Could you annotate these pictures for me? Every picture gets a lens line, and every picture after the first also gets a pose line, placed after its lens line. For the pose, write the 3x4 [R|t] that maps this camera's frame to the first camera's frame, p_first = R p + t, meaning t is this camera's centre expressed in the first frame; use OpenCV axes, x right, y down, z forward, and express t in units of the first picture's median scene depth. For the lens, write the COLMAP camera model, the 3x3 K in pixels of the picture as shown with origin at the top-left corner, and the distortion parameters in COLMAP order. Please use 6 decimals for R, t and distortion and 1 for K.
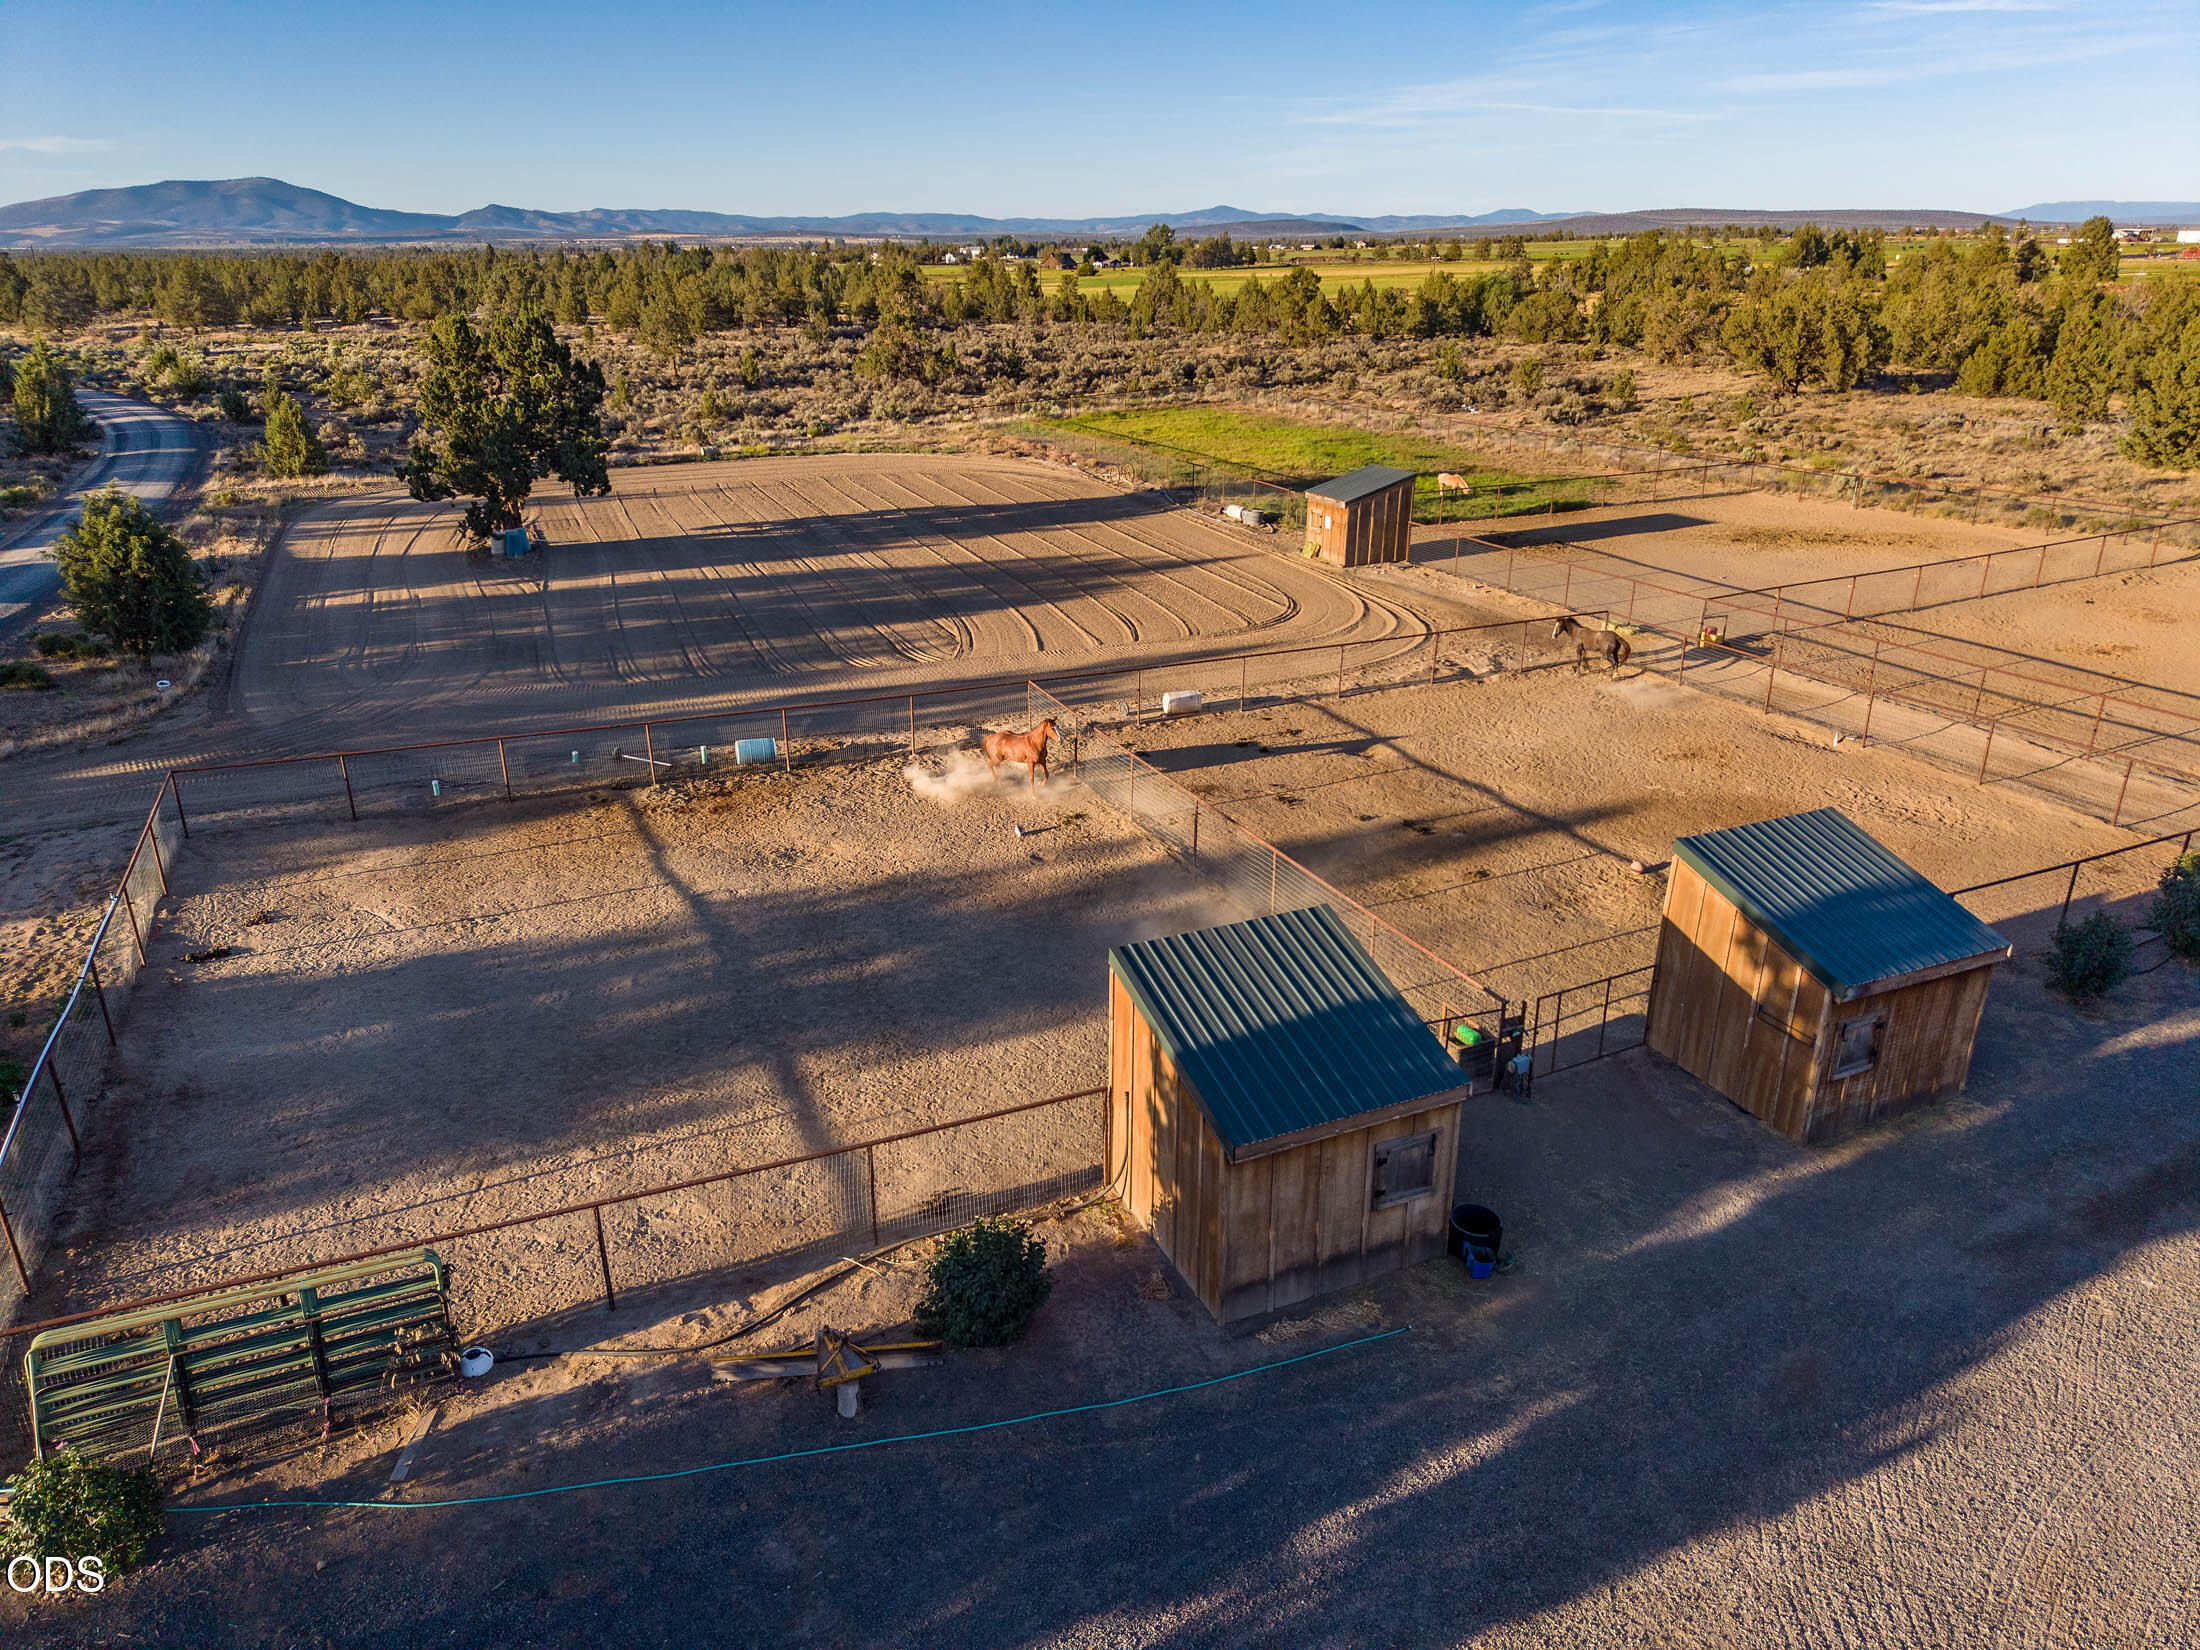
lens RADIAL K [[1473.8, 0, 1101.5], [0, 1473.8, 827.2], [0, 0, 1]] dist [0.031506, -0.028999]
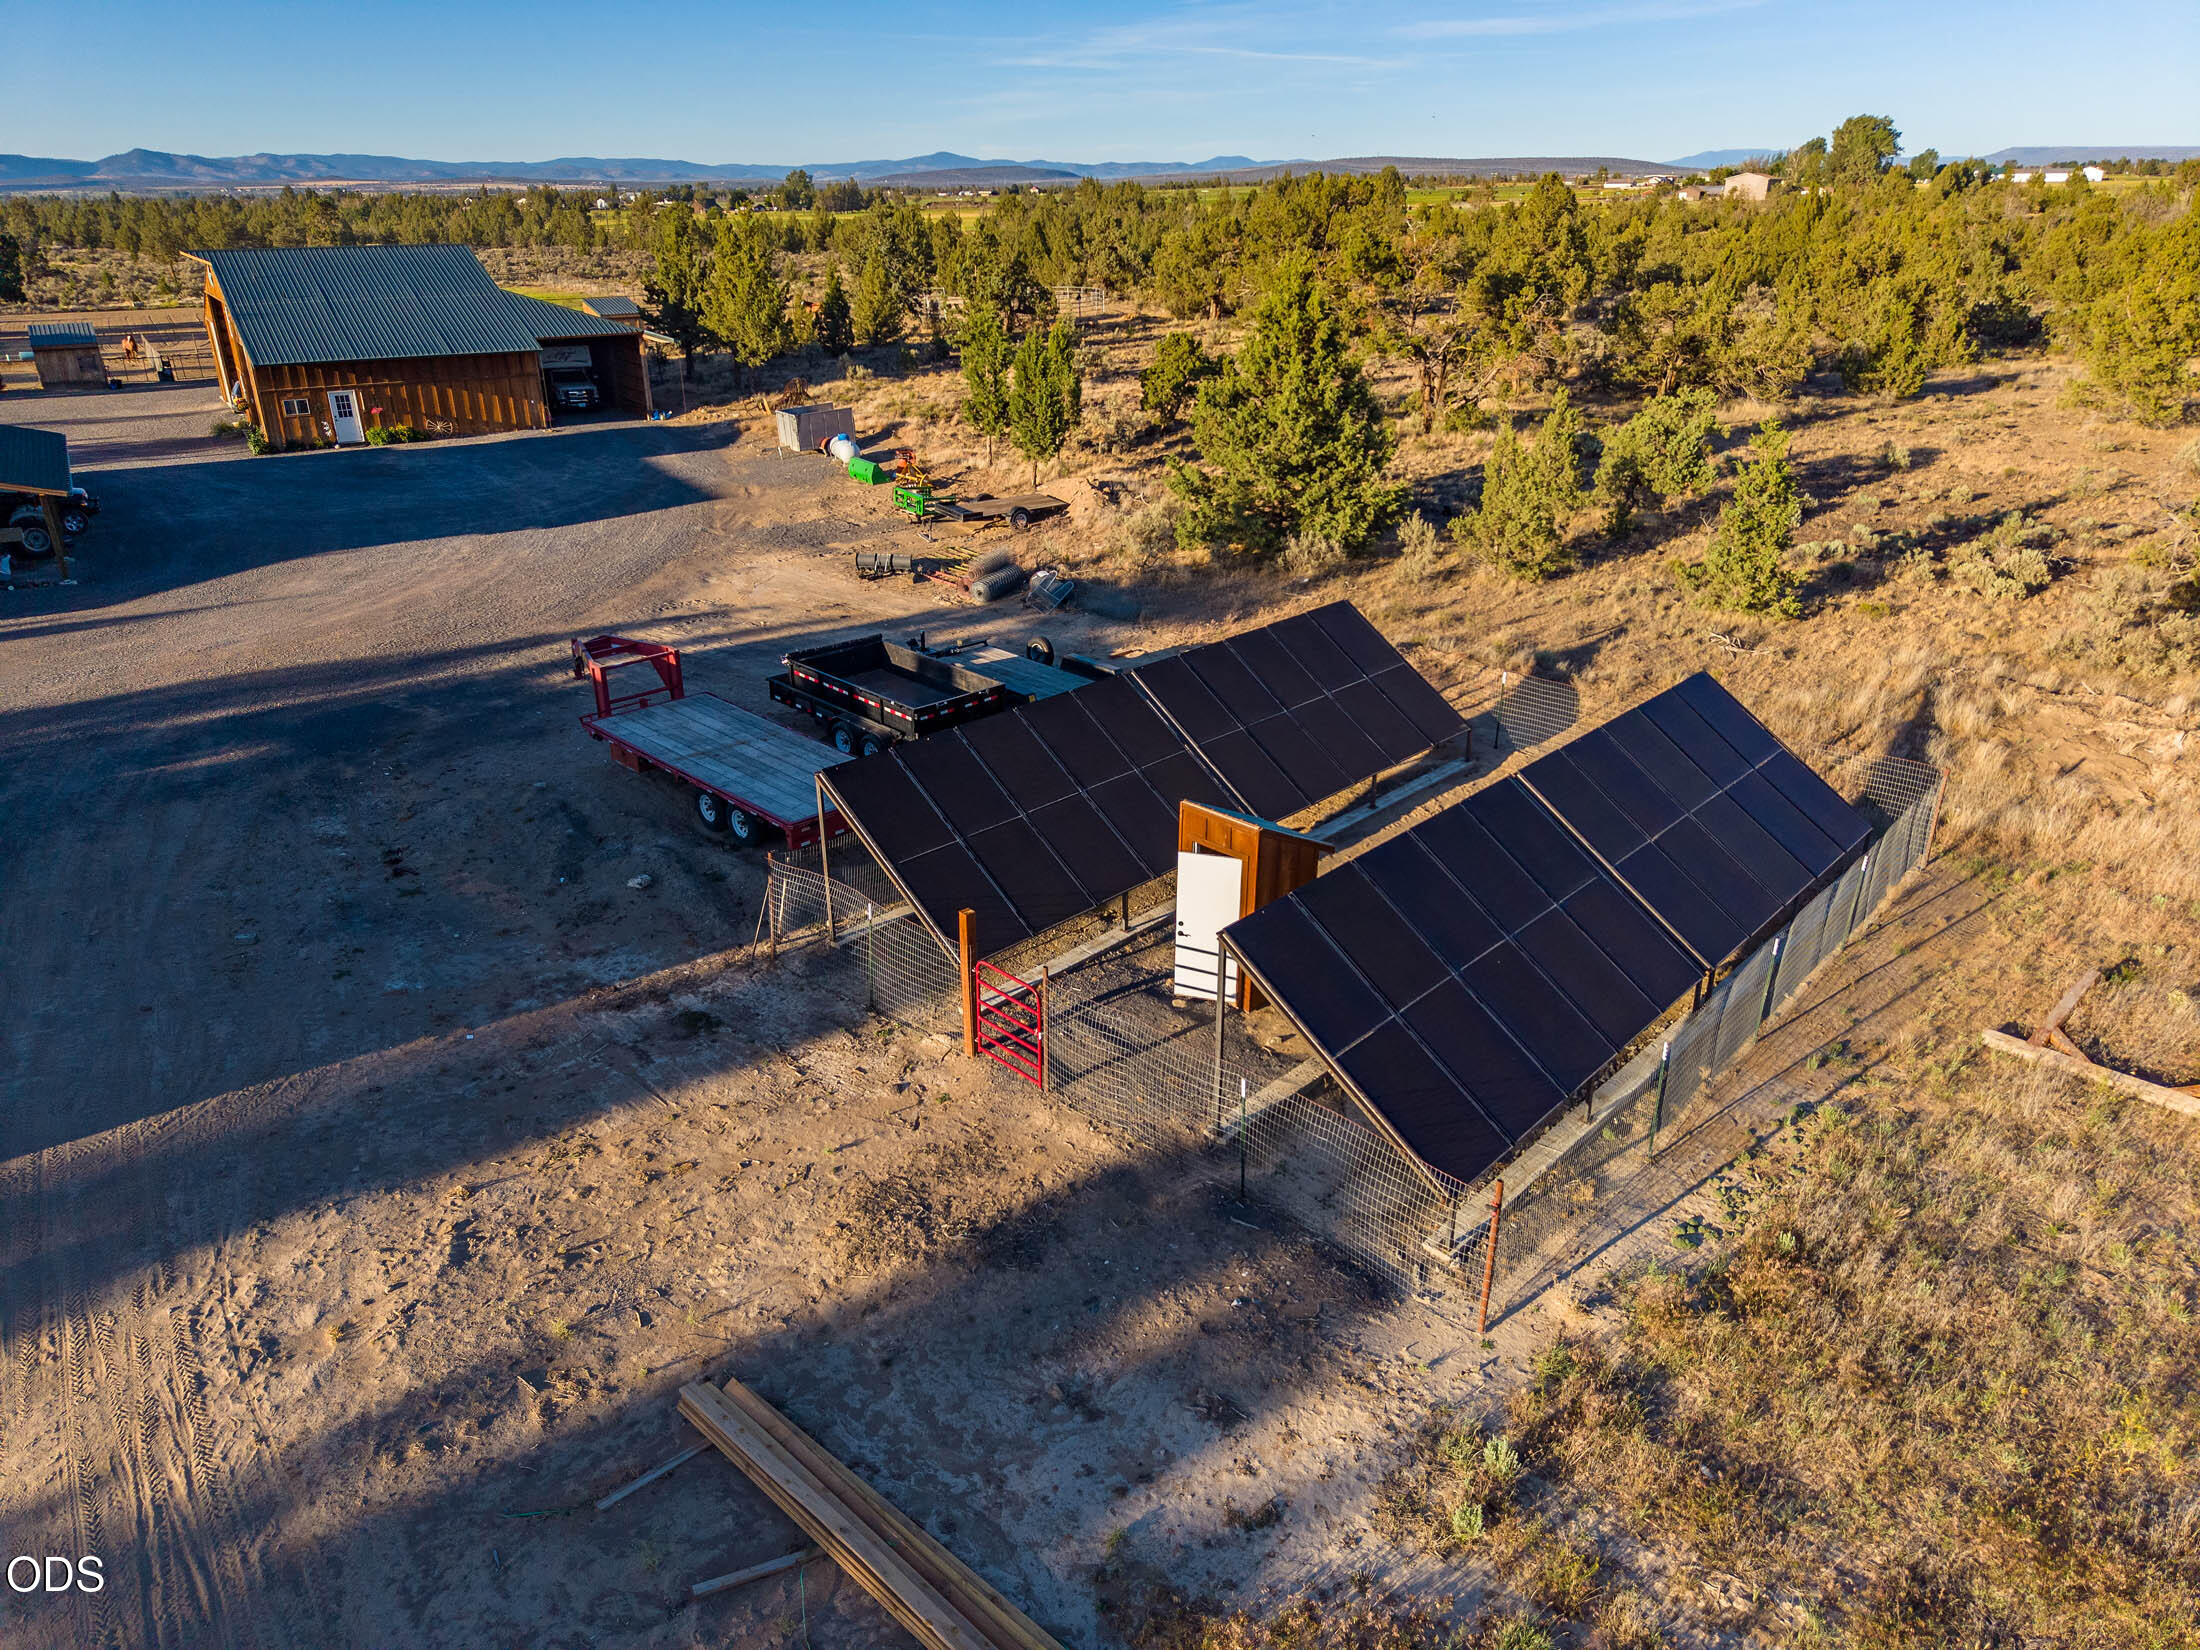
lens RADIAL K [[1473.8, 0, 1101.5], [0, 1473.8, 827.2], [0, 0, 1]] dist [0.031506, -0.028999]
pose [[0.985534, -0.068854, 0.154863, 0.234259], [0.064145, 0.997319, 0.035206, 0.160838], [-0.156872, -0.024763, 0.987308, -0.392775]]
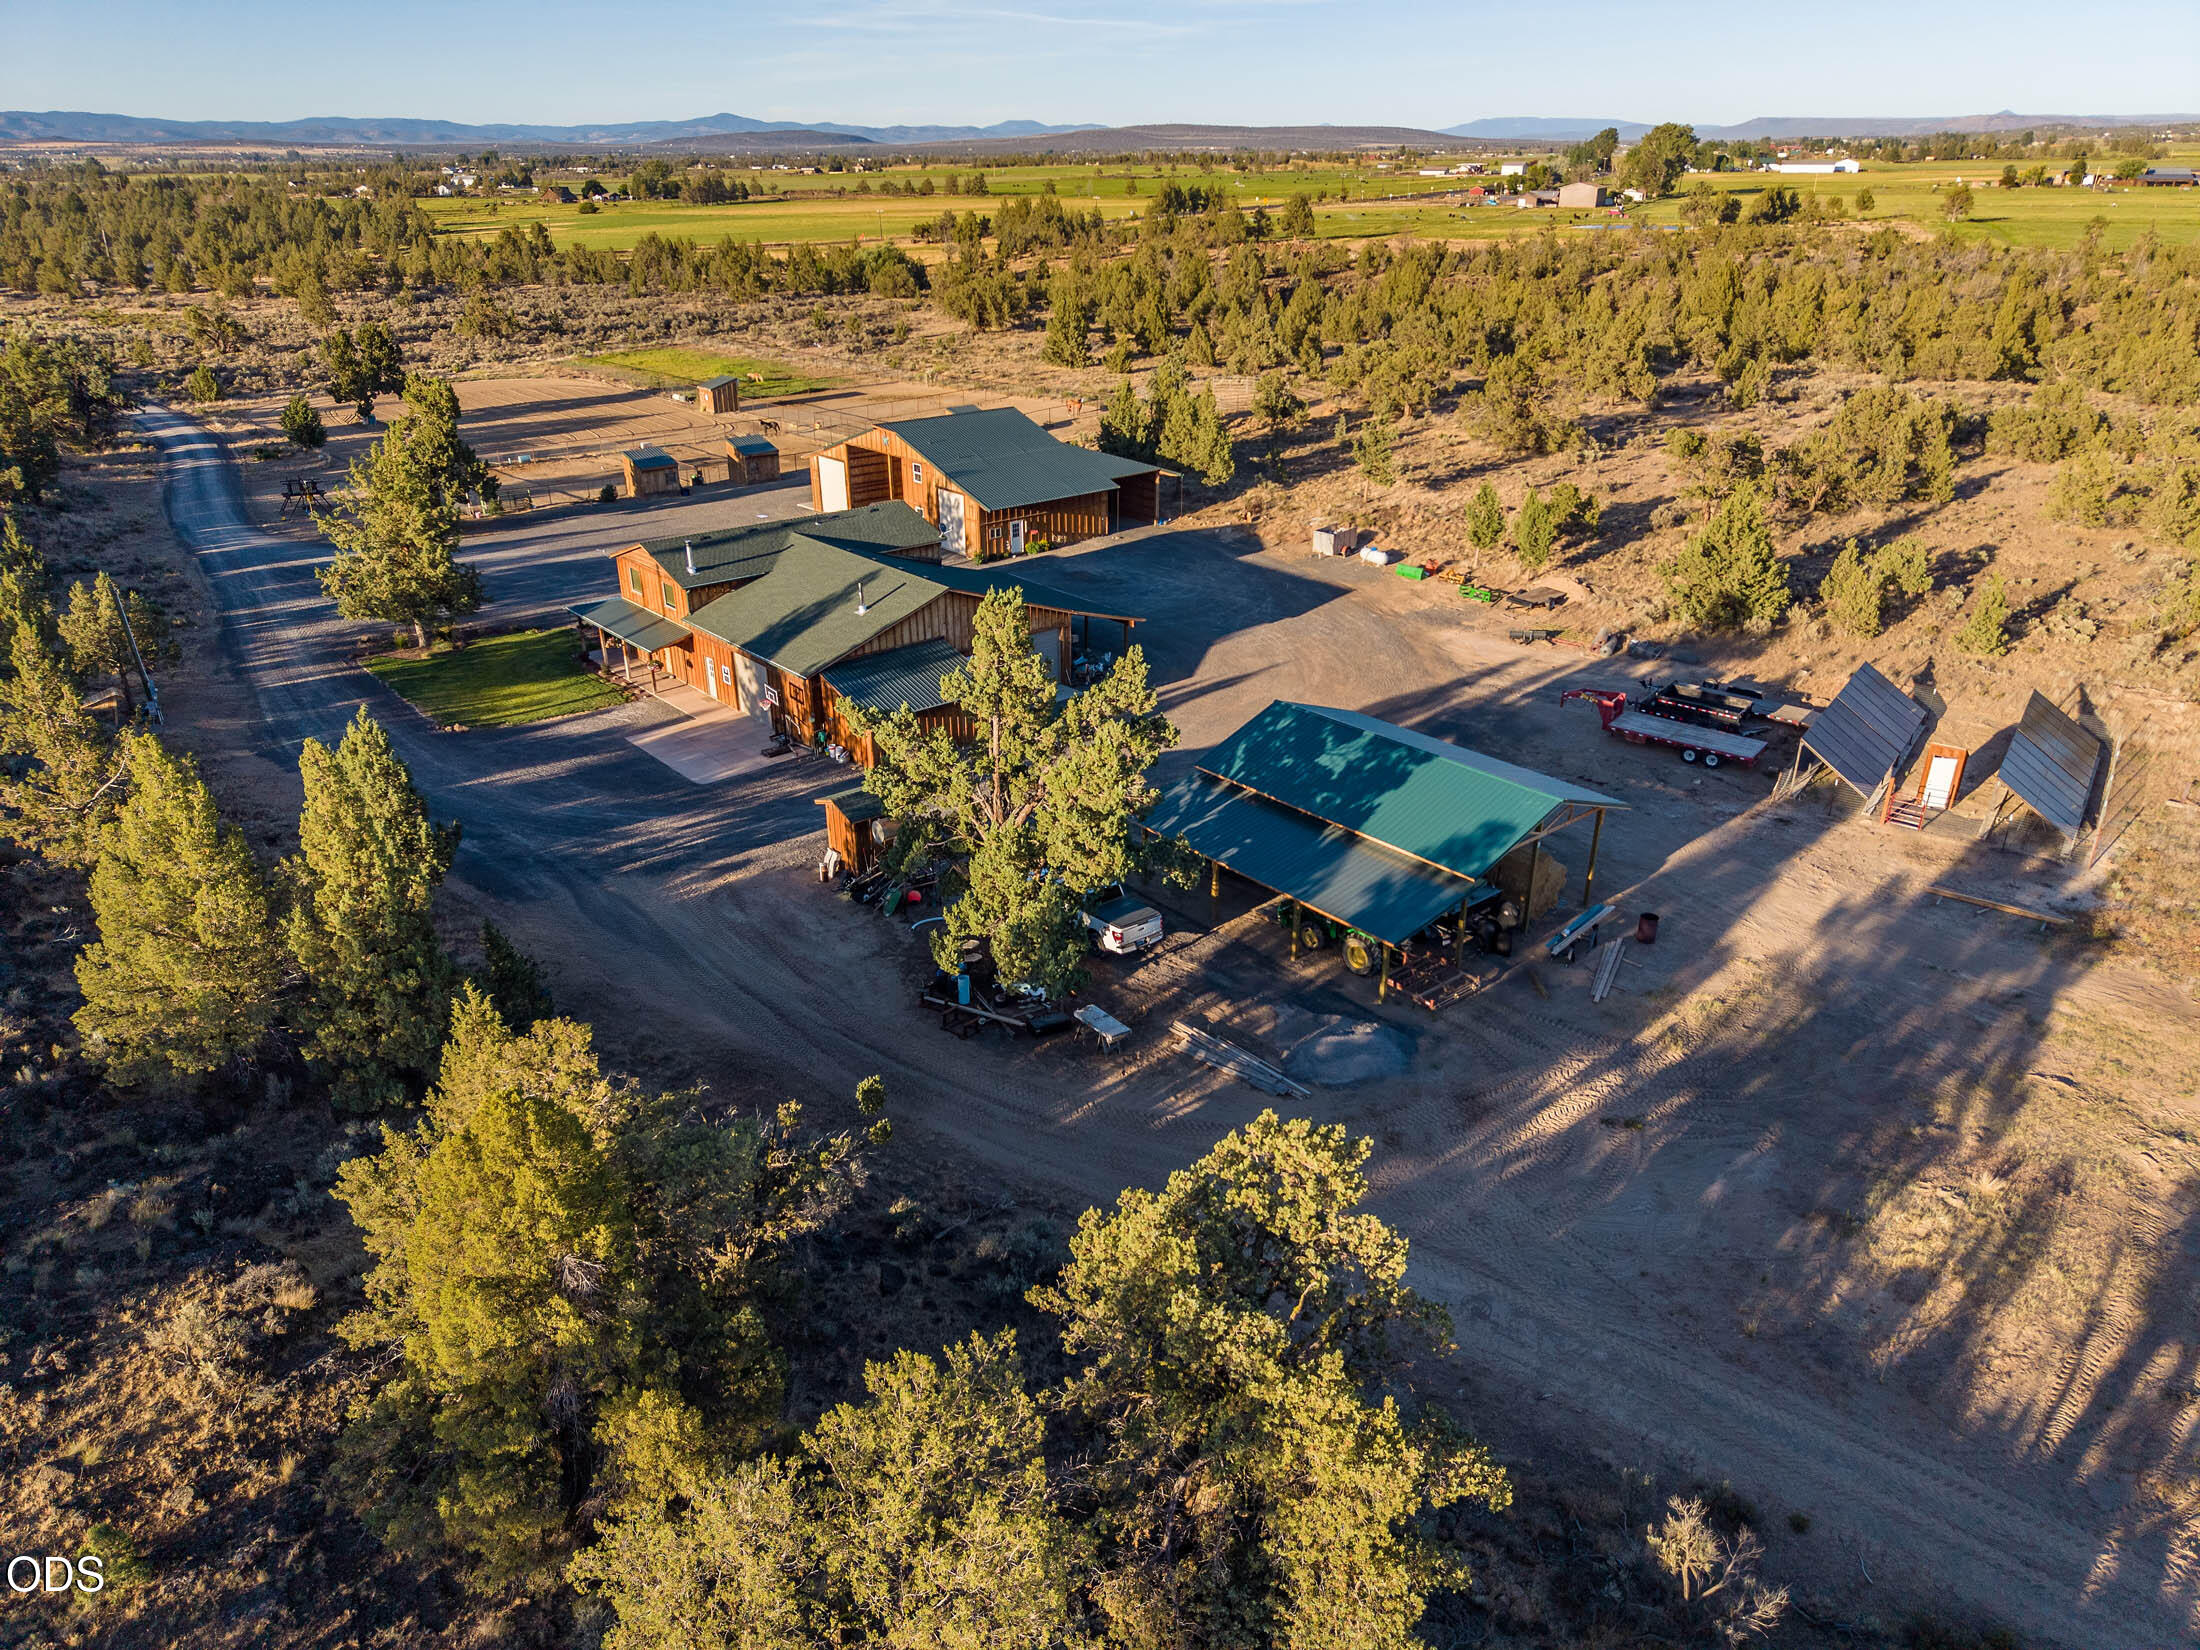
lens RADIAL K [[1473.8, 0, 1101.5], [0, 1473.8, 827.2], [0, 0, 1]] dist [0.031506, -0.028999]
pose [[0.955376, -0.121951, 0.269042, 0.006184], [0.108048, 0.991956, 0.065953, 0.141323], [-0.274921, -0.033940, 0.960868, -0.545667]]
